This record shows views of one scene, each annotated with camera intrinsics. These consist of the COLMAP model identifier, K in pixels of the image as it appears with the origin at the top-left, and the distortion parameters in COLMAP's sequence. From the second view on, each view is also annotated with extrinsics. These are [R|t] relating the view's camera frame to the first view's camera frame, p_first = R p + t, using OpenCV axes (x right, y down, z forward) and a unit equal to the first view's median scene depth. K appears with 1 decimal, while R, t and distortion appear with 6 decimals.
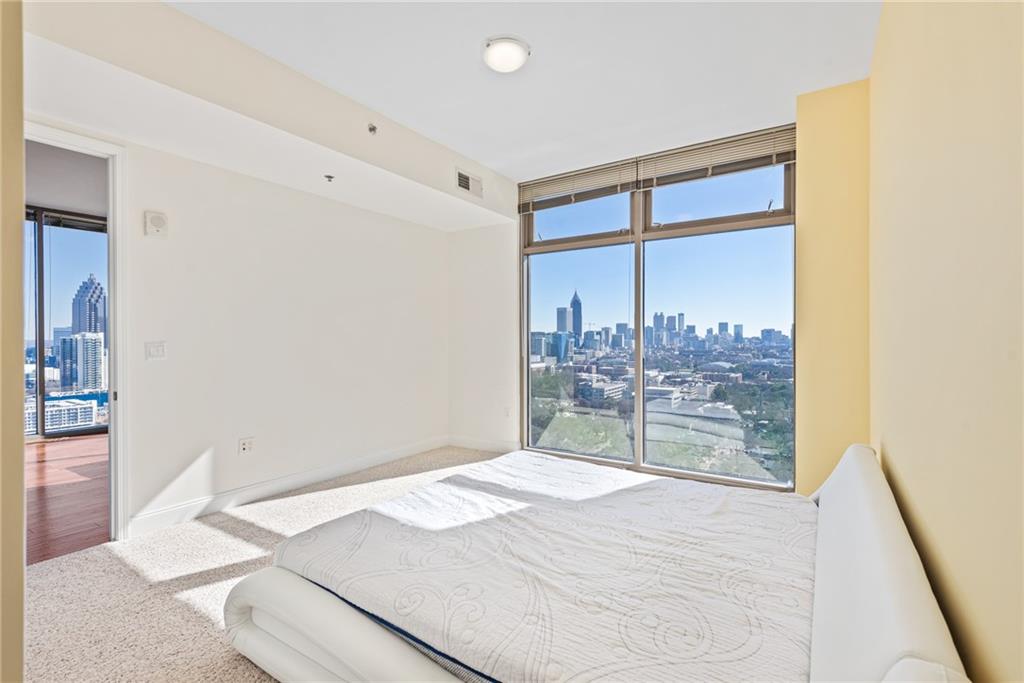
lens RADIAL K [[469.6, 0, 521.6], [0, 469.6, 340.9], [0, 0, 1]] dist [0.001018, -0.000269]
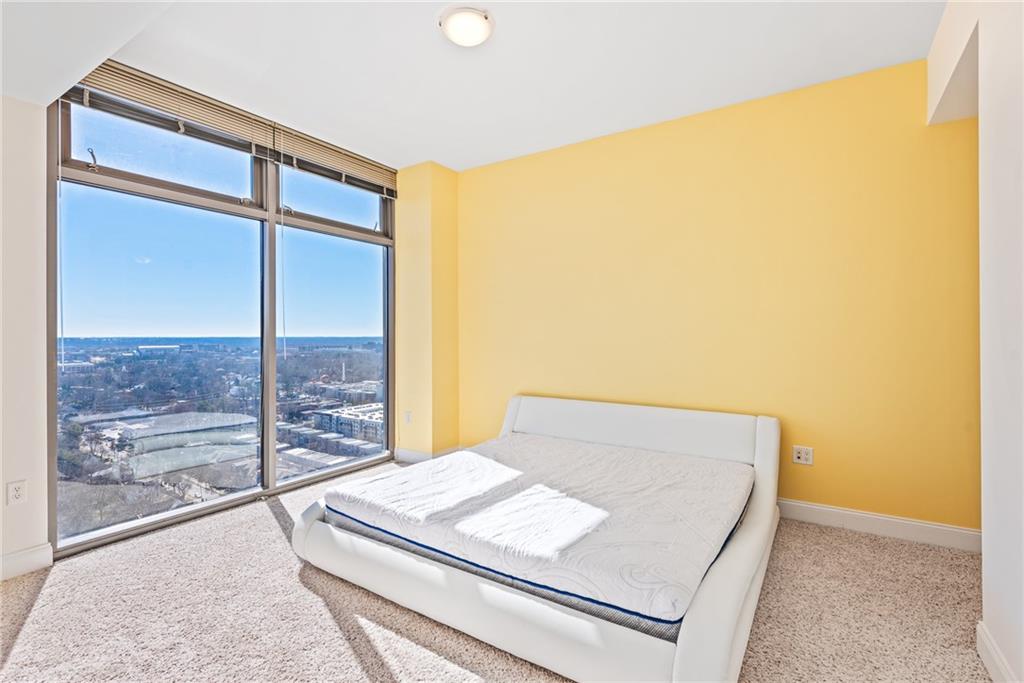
lens RADIAL K [[461.3, 0, 515.3], [0, 461.3, 339.0], [0, 0, 1]] dist [0.008099, -0.007673]
pose [[0.021595, -0.002025, 0.999765, -0.955486], [0.011249, 0.999935, 0.001782, 0.001599], [-0.999704, 0.011207, 0.021616, 0.918788]]
